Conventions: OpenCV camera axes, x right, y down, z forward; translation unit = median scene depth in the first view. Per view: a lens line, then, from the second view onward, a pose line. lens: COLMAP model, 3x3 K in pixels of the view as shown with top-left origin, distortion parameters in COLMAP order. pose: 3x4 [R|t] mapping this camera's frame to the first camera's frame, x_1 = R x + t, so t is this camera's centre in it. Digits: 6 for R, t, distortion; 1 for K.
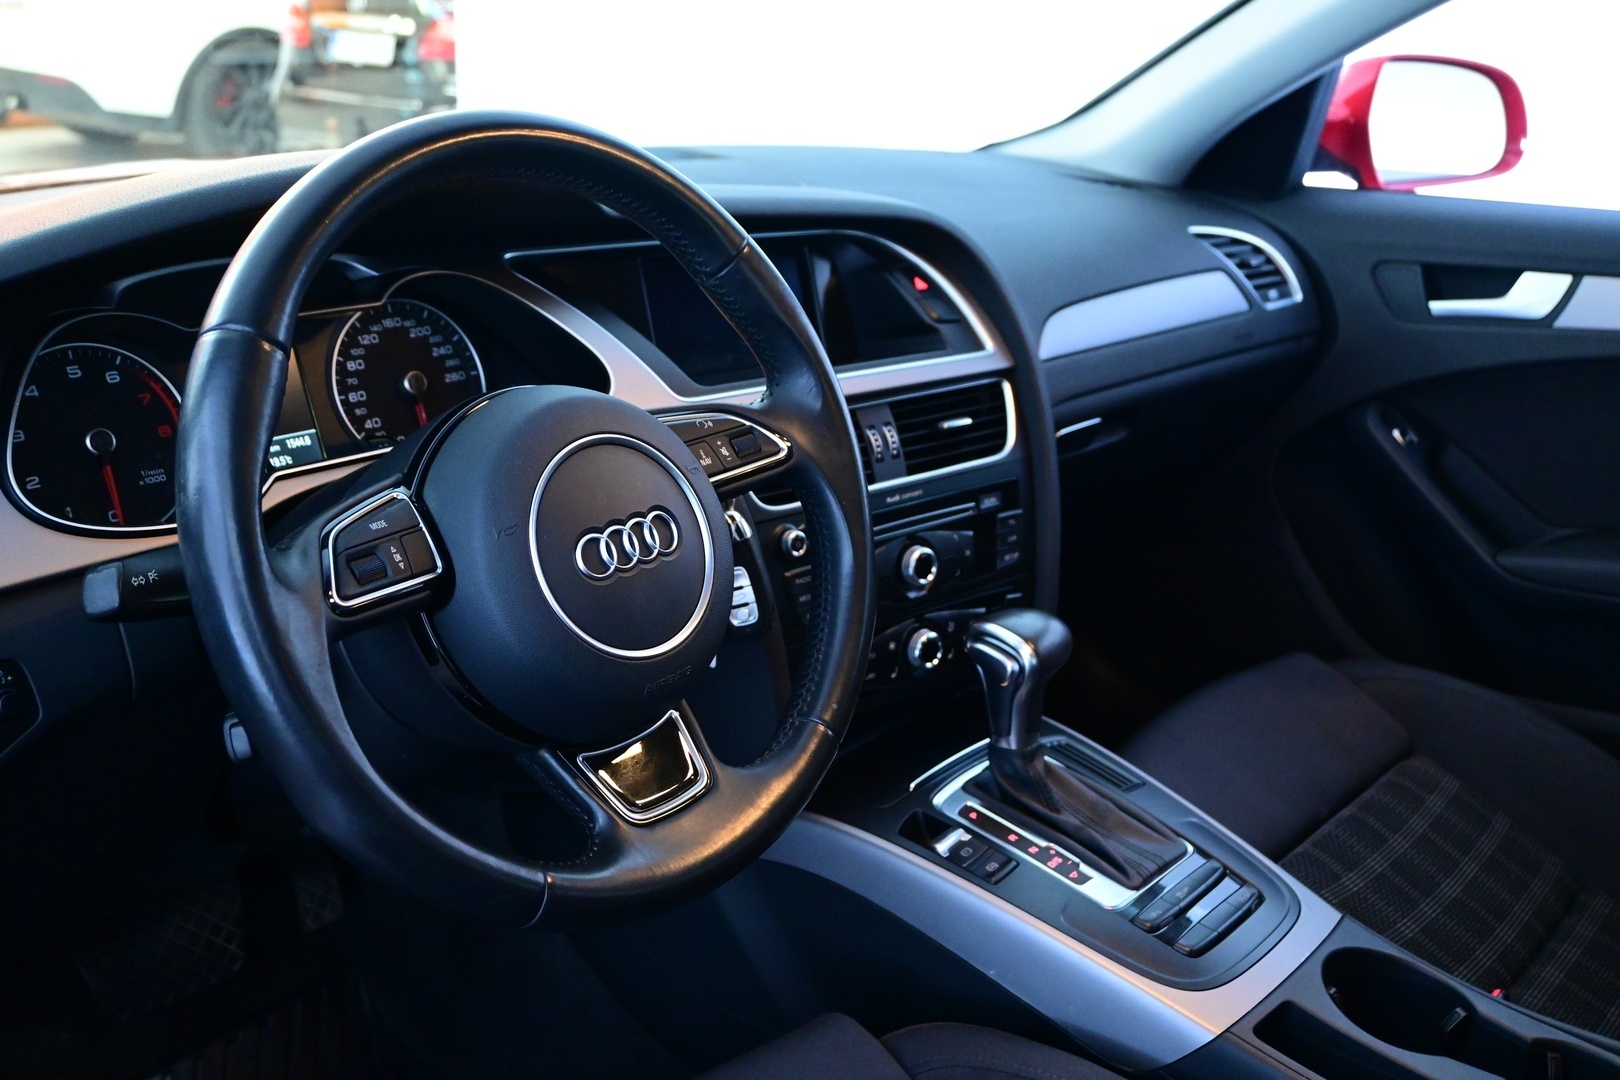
lens RADIAL K [[1569.2, 0, 810.0], [0, 1569.2, 540.0], [0, 0, 1]] dist [-0.001283, 0.001541]
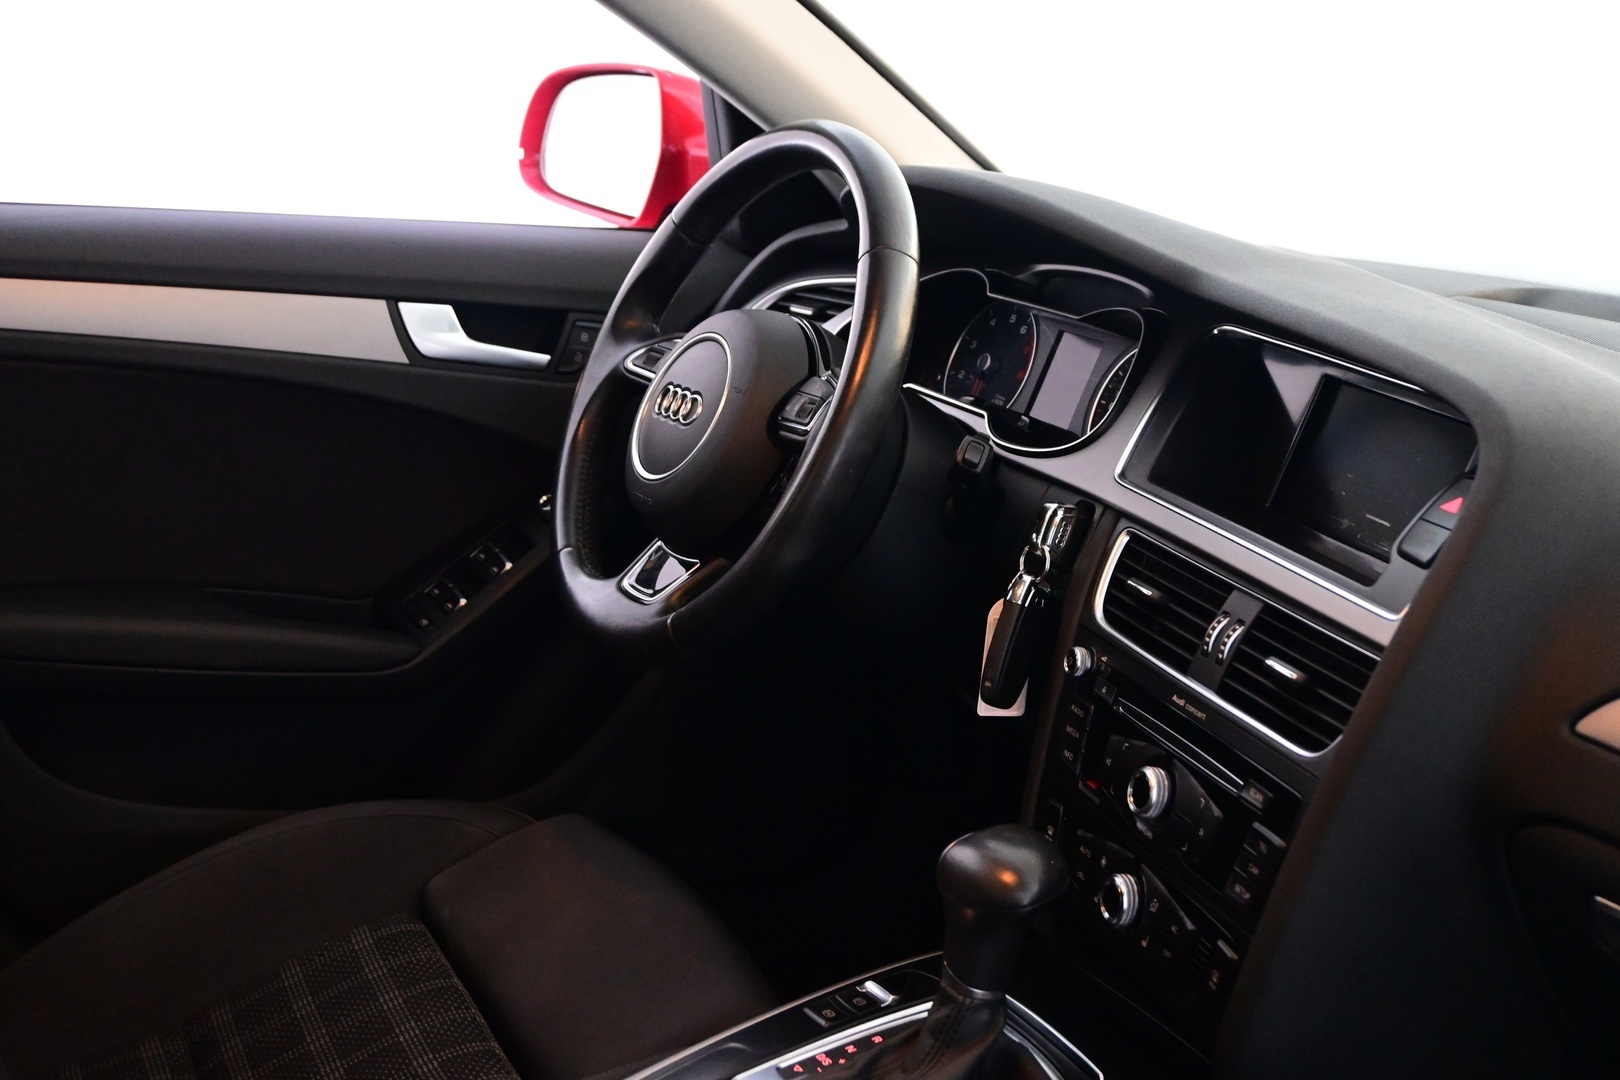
lens RADIAL K [[2043.6, 0, 810.0], [0, 2043.6, 540.0], [0, 0, 1]] dist [-0.000997, 0.006540]
pose [[-0.377127, 0.171364, -0.910170, 1.000417], [-0.370823, 0.872586, 0.317937, -0.339932], [0.848684, 0.457415, -0.265530, 1.064081]]
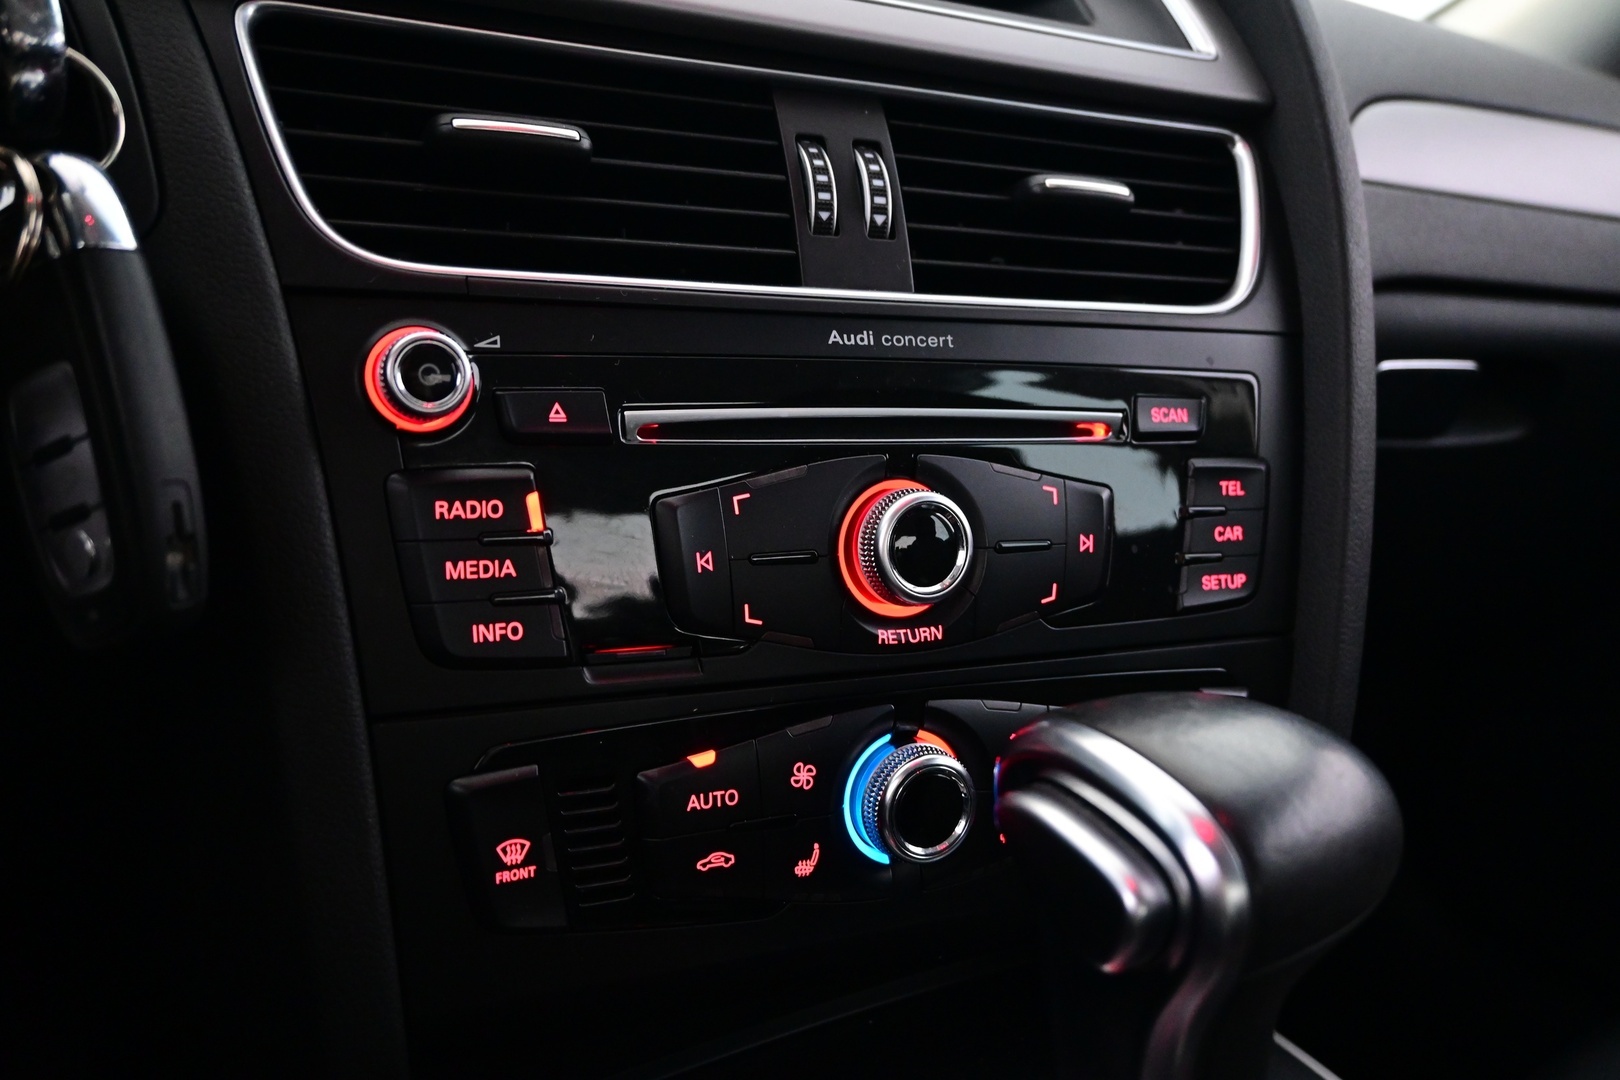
lens RADIAL K [[1288.1, 0, 812.1], [0, 1288.1, 506.2], [0, 0, 1]] dist [0.005012, 0.000295]
pose [[0.964854, 0.077649, -0.251052, 0.116243], [-0.117029, 0.982347, -0.145937, 0.050619], [0.235288, 0.170189, 0.956909, 0.729541]]
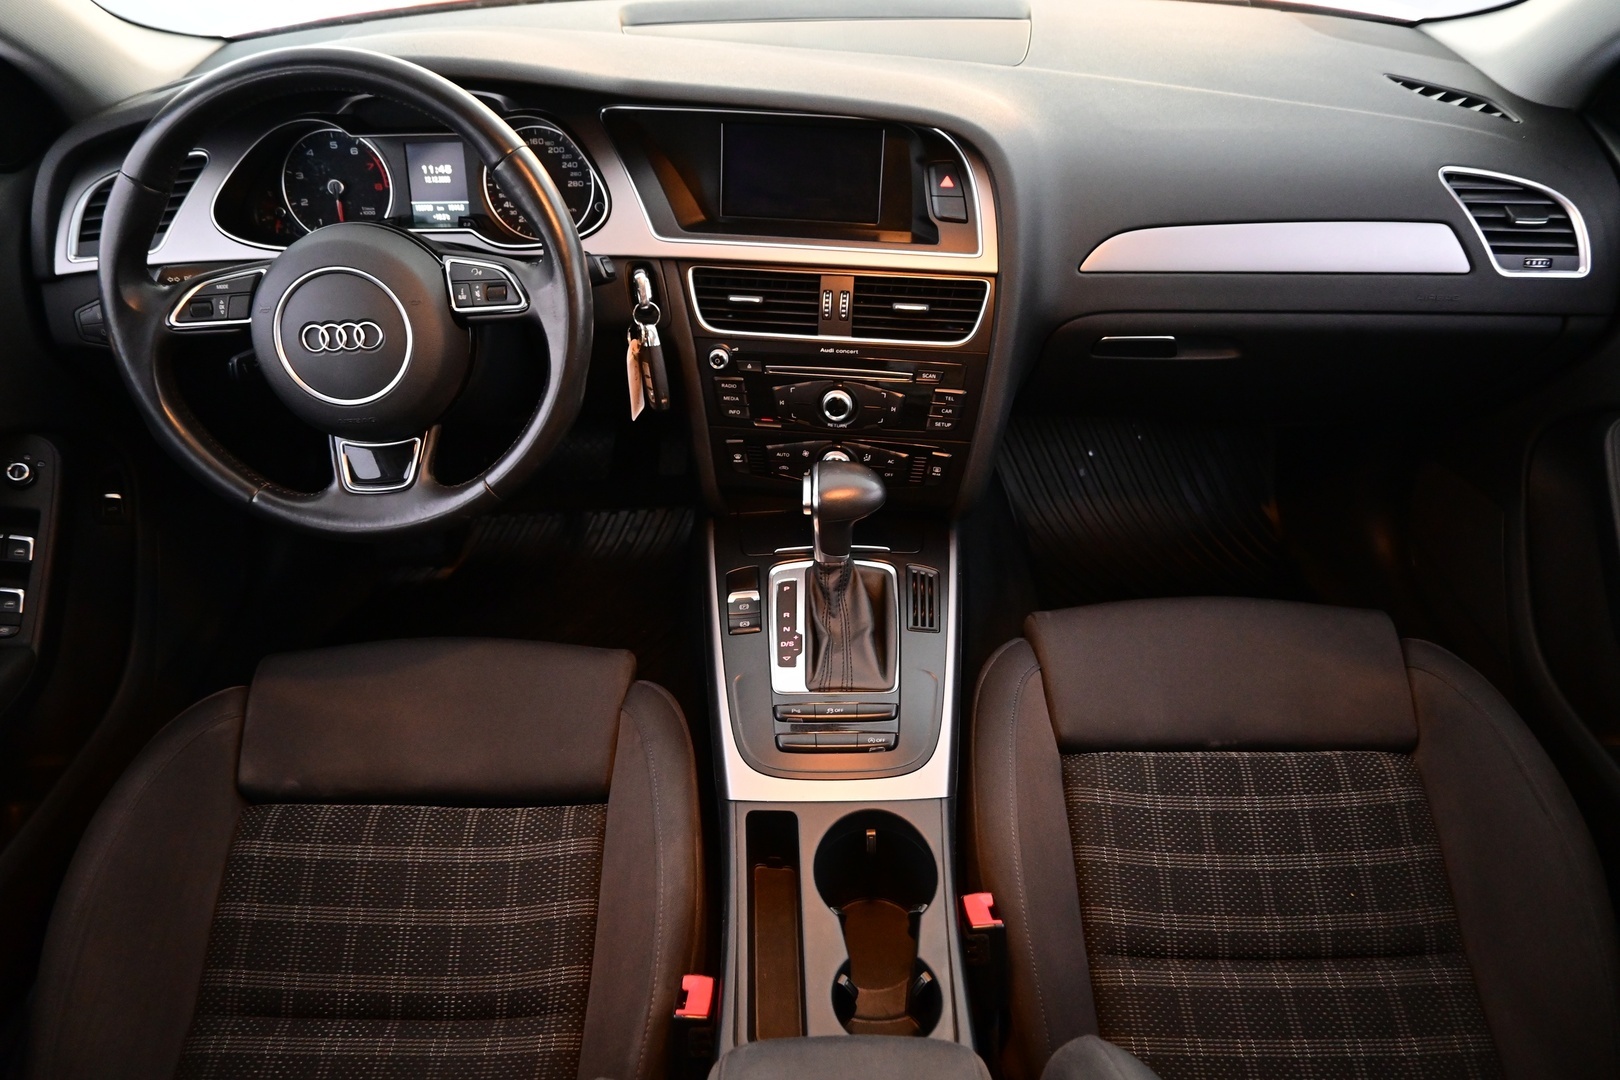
lens RADIAL K [[1122.6, 0, 810.0], [0, 1122.6, 540.0], [0, 0, 1]] dist [0.000124, 0.001187]
pose [[0.658729, 0.434146, -0.614486, 0.679327], [-0.213986, 0.891101, 0.400187, -0.253815], [0.721309, -0.132124, 0.679895, 0.329357]]
